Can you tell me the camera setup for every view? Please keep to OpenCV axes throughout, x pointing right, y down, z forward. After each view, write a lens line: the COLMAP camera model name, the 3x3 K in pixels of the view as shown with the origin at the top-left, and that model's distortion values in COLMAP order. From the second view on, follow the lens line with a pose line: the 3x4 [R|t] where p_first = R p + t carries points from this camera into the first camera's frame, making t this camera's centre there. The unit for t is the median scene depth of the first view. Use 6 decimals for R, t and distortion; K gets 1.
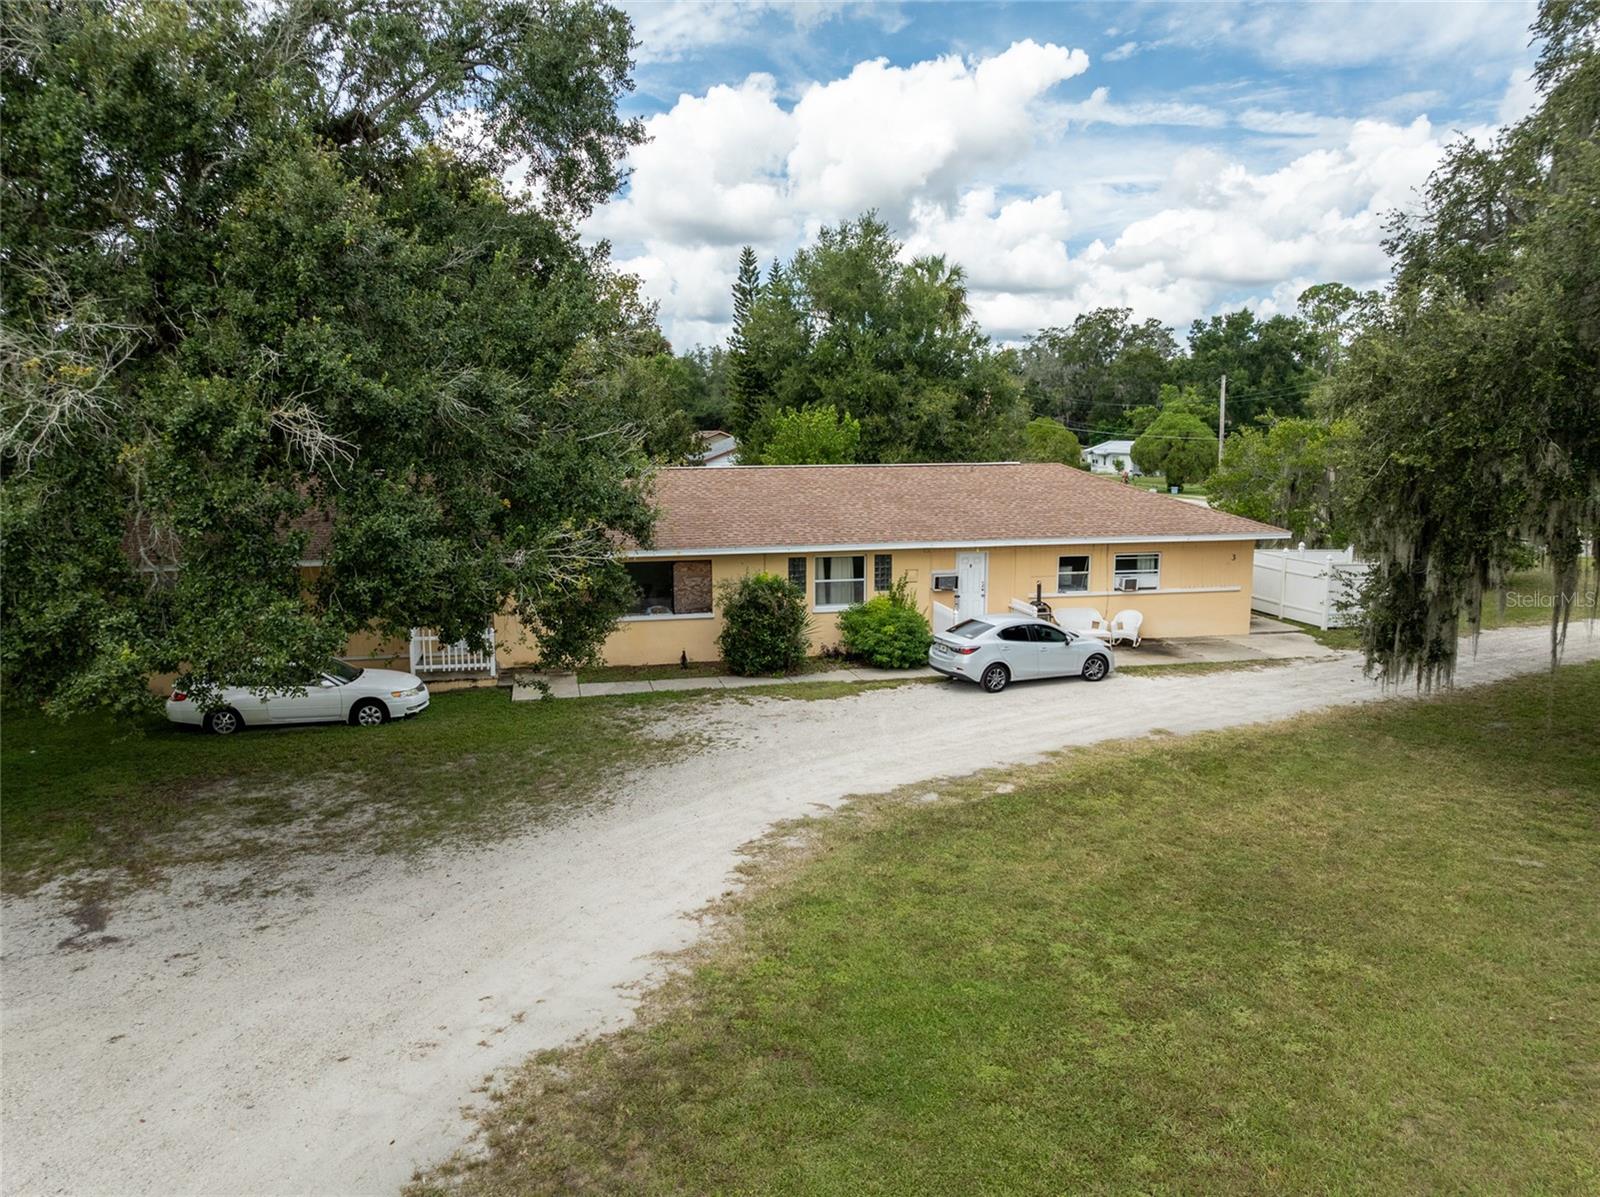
lens RADIAL K [[1142.3, 0, 800.0], [0, 1142.3, 598.5], [0, 0, 1]] dist [-0.000631, 0.000815]
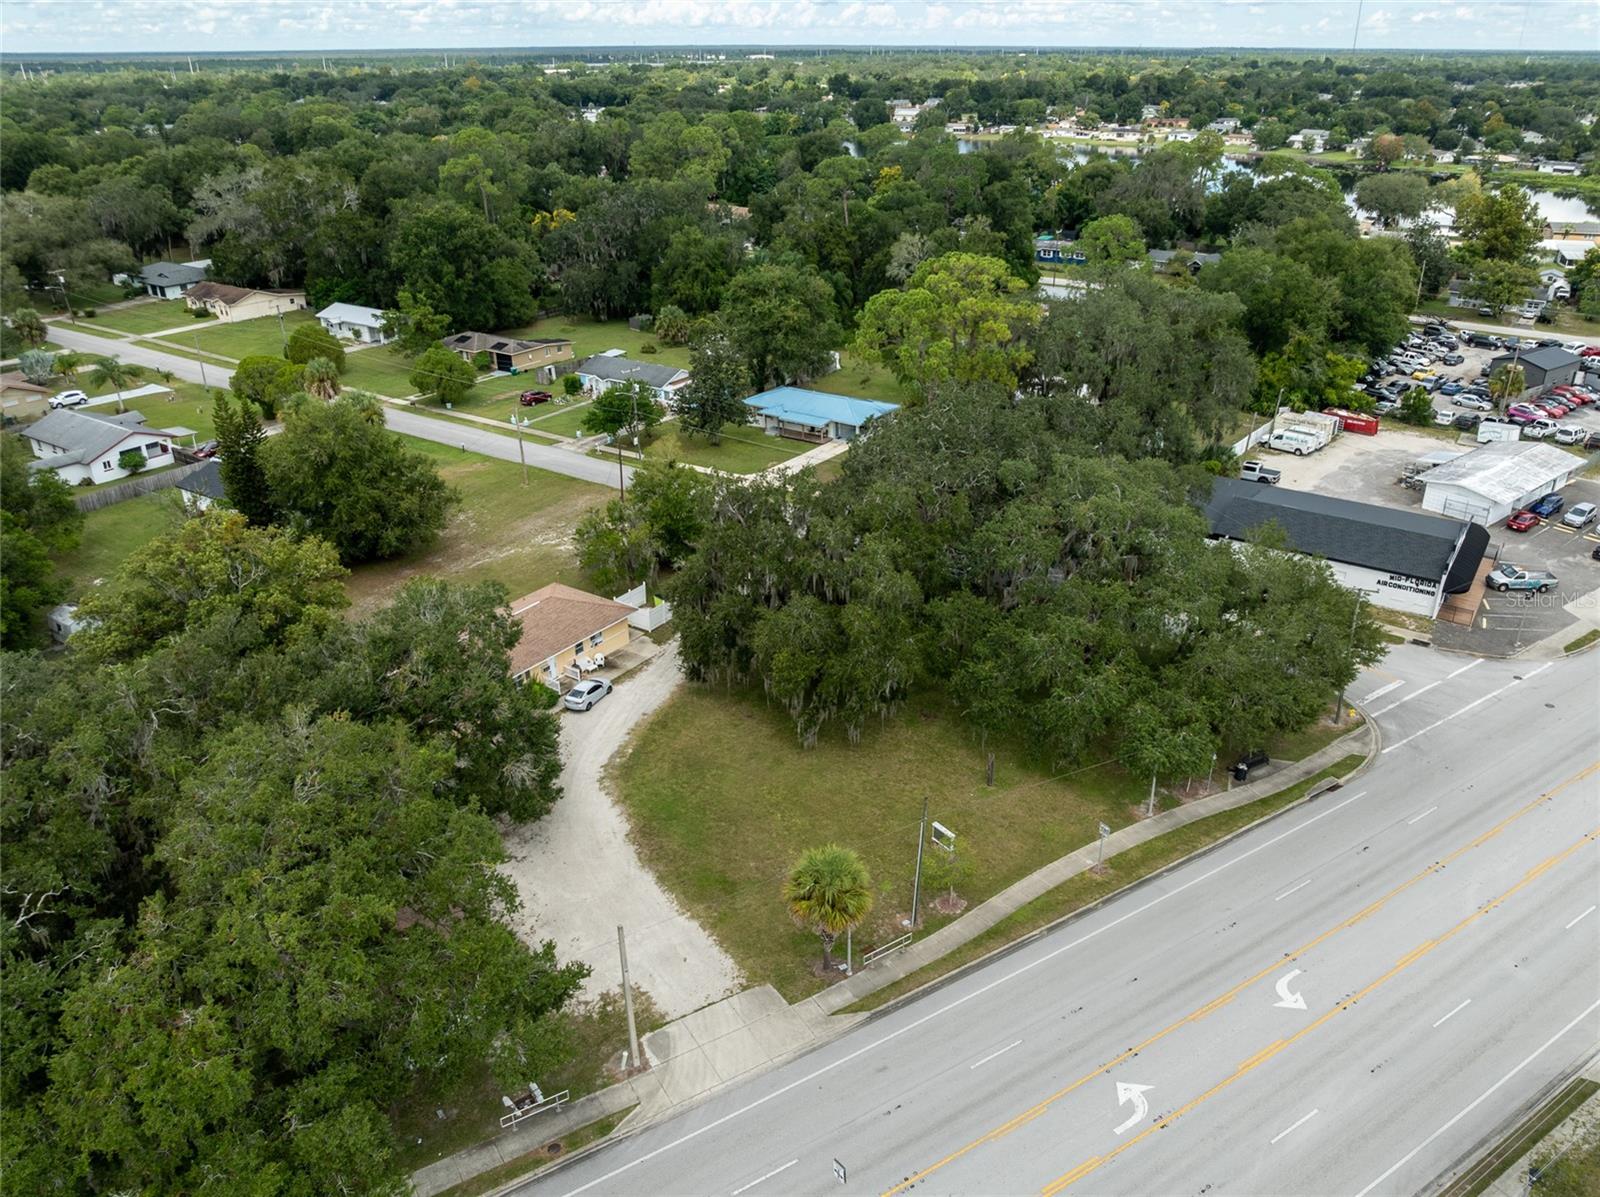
lens RADIAL K [[1192.3, 0, 858.9], [0, 1192.3, 613.0], [0, 0, 1]] dist [-0.042262, 0.006595]
pose [[0.718946, -0.293888, 0.629878, -1.248044], [0.096397, 0.939615, 0.328377, -1.139871], [-0.688349, -0.175367, 0.703863, -1.768227]]
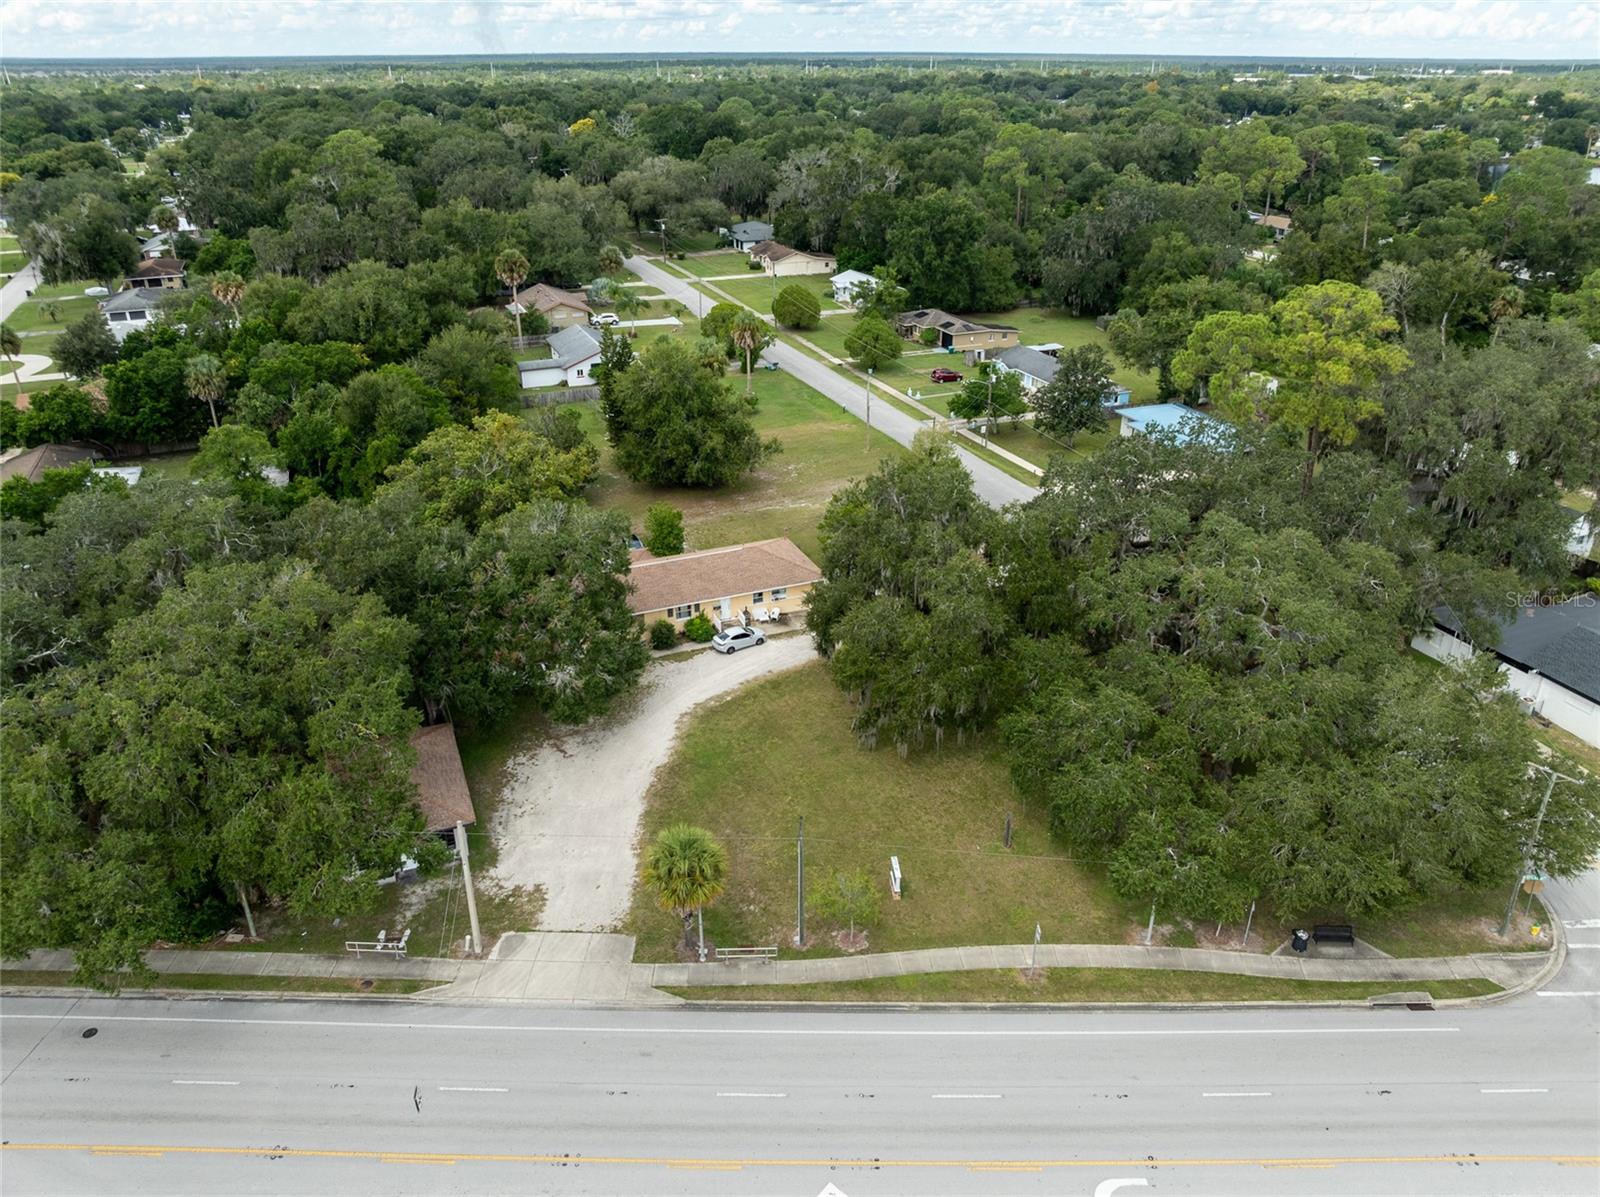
lens RADIAL K [[1136.4, 0, 800.0], [0, 1136.4, 598.5], [0, 0, 1]] dist [-0.050681, 0.022523]
pose [[0.984449, -0.067758, 0.162080, -0.165473], [0.015999, 0.953369, 0.301384, -1.055139], [-0.174943, -0.294104, 0.939626, -2.134258]]
